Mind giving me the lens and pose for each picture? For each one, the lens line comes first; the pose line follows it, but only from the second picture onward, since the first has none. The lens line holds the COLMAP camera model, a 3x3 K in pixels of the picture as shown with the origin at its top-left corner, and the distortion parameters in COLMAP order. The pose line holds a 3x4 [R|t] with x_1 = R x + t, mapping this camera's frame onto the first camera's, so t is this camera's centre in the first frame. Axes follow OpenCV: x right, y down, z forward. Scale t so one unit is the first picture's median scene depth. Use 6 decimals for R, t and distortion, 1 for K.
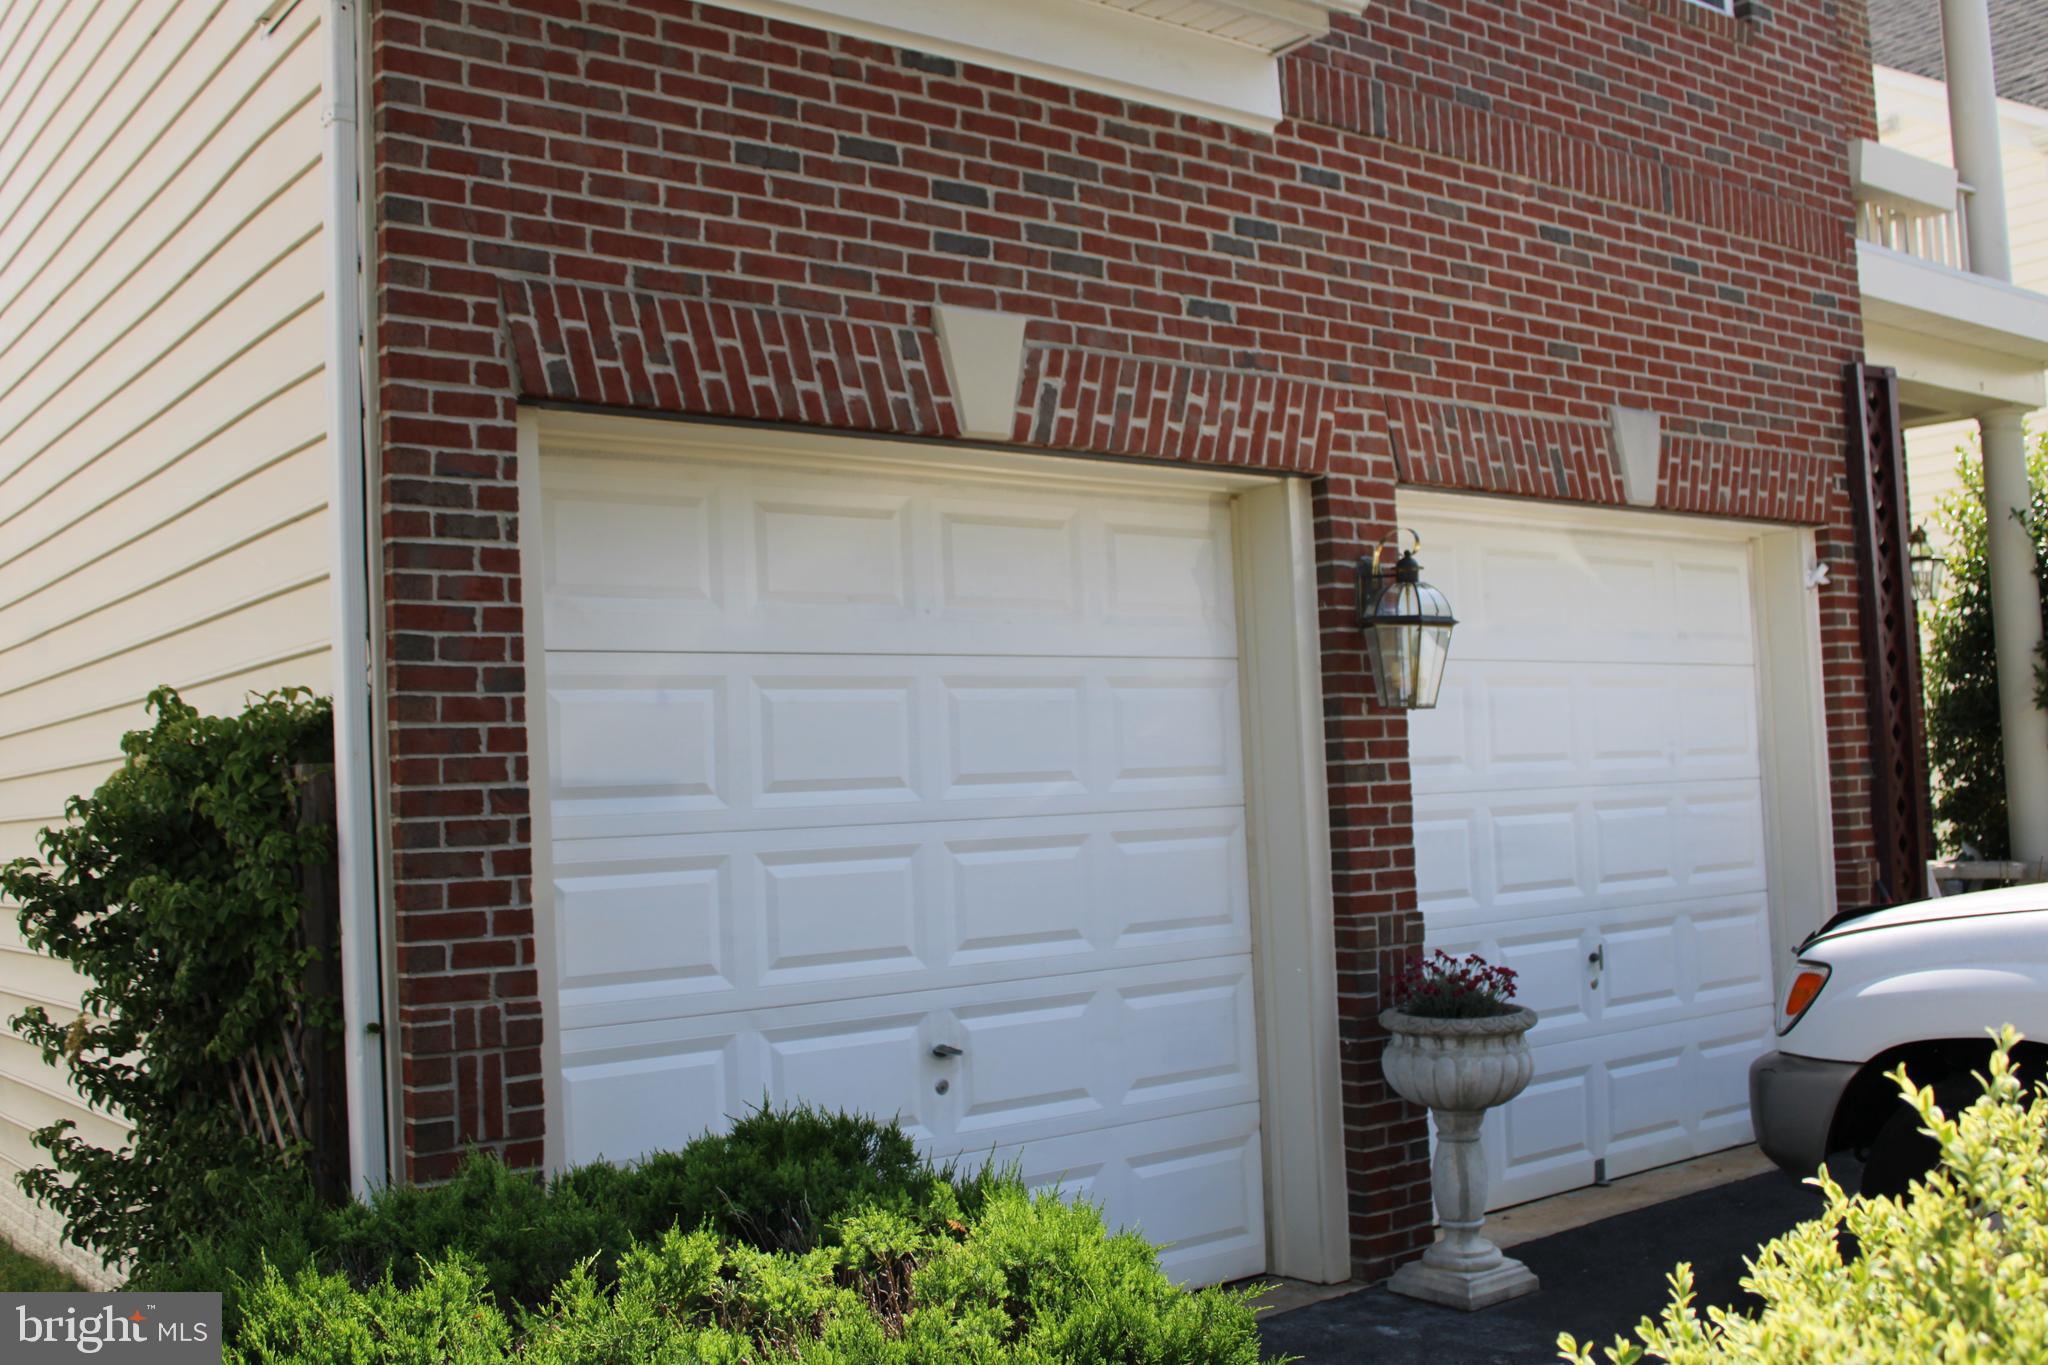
lens RADIAL K [[2002.4, 0, 1024.0], [0, 2002.4, 682.5], [0, 0, 1]] dist [-0.131971, 0.152987]
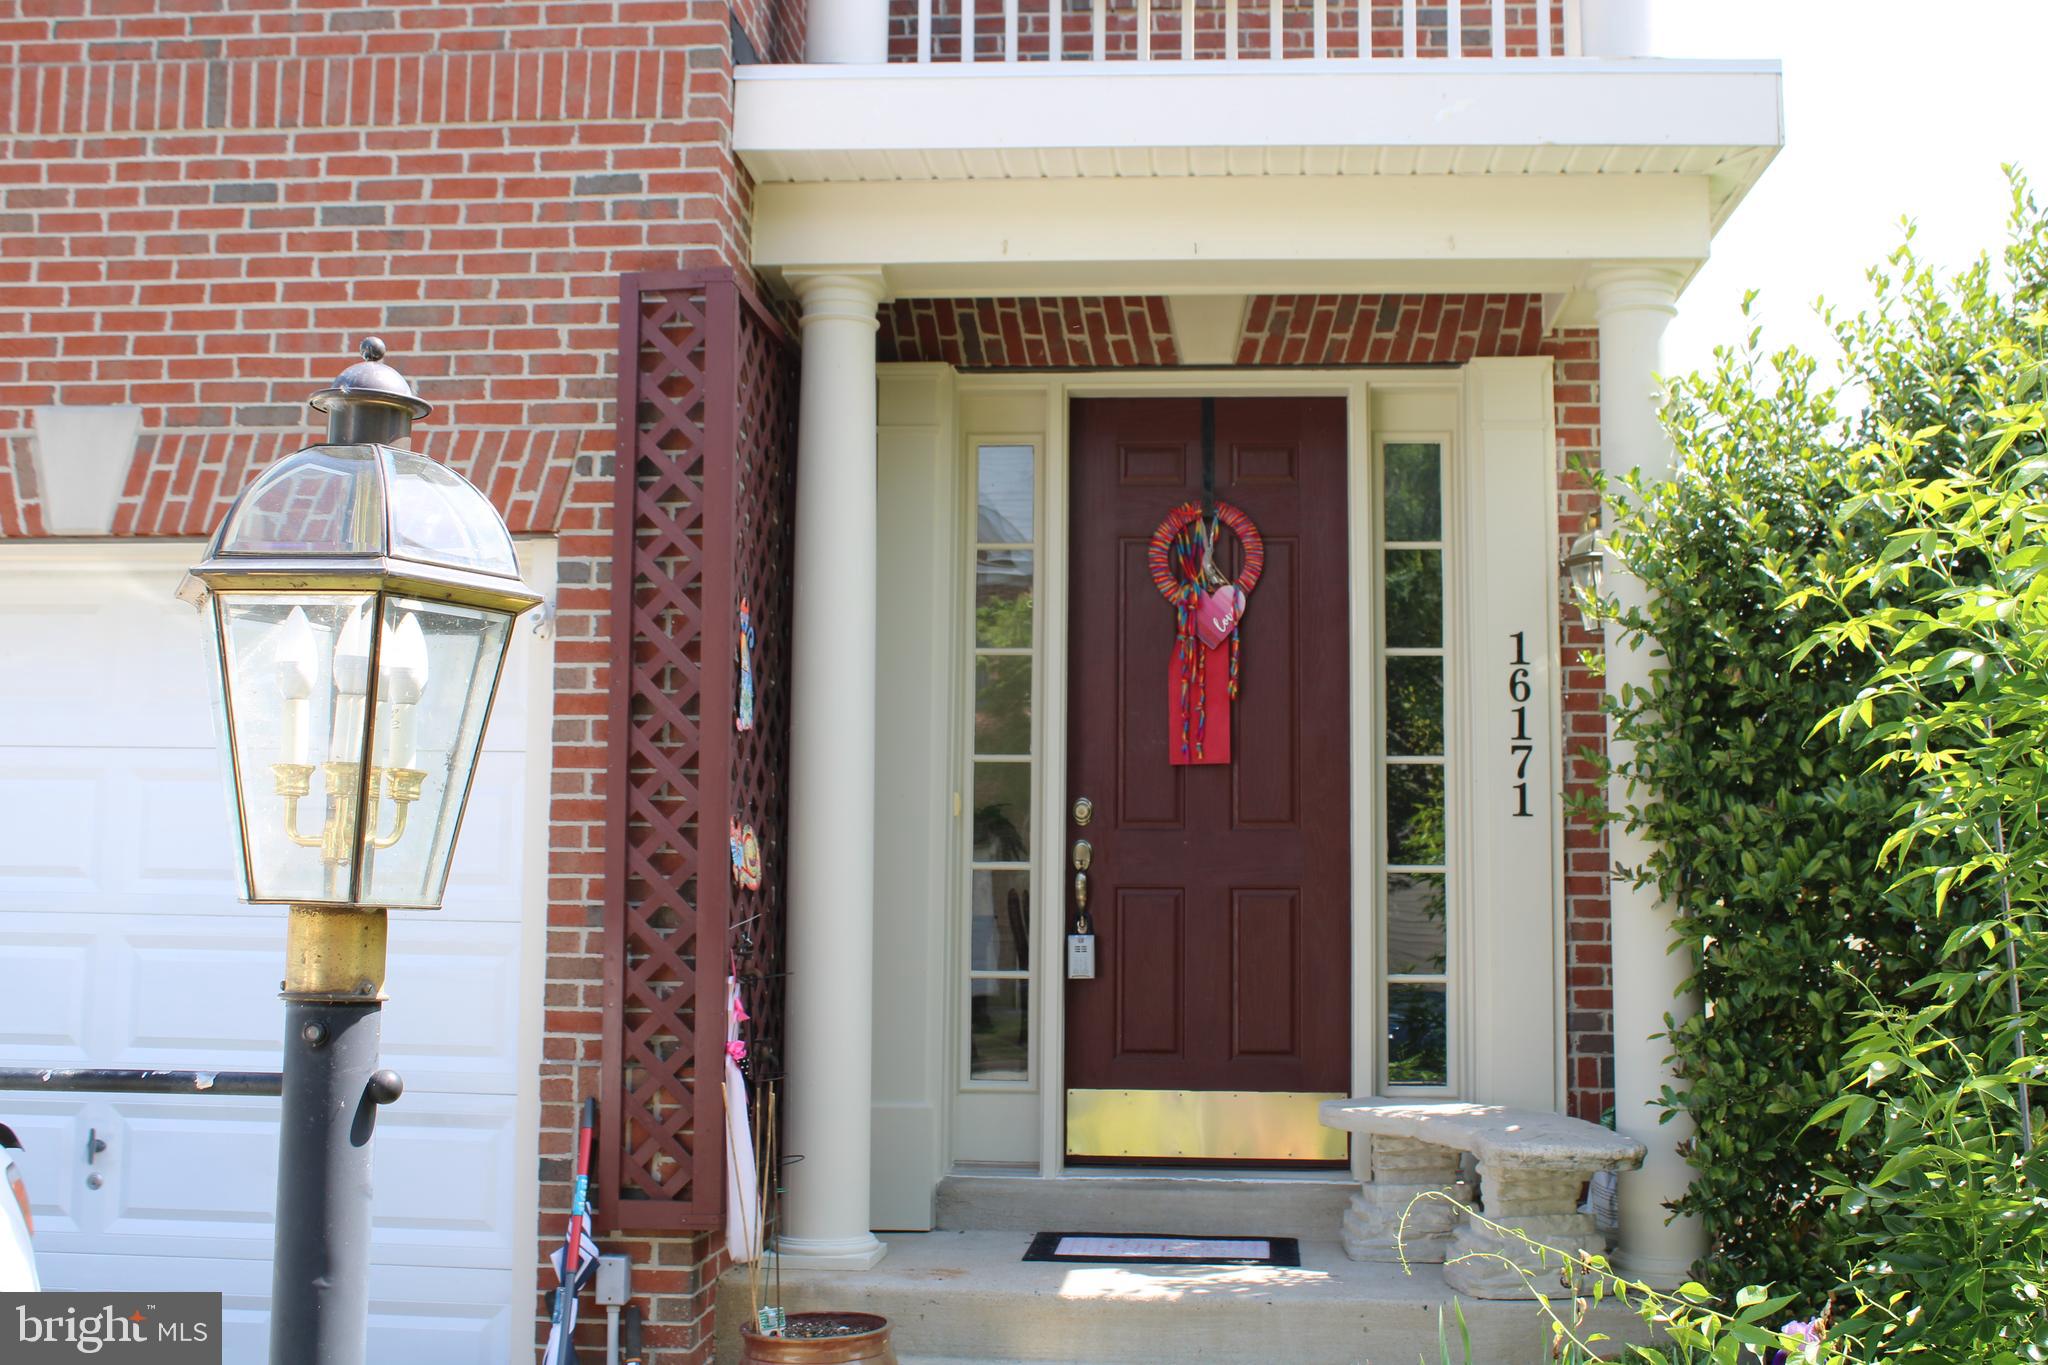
lens RADIAL K [[2231.9, 0, 1024.0], [0, 2231.9, 682.5], [0, 0, 1]] dist [-0.114106, 0.165301]
pose [[0.734836, -0.025736, -0.677757, 1.308109], [-0.005417, 0.999025, -0.043809, -0.000456], [0.678223, 0.035864, 0.733980, 0.740936]]
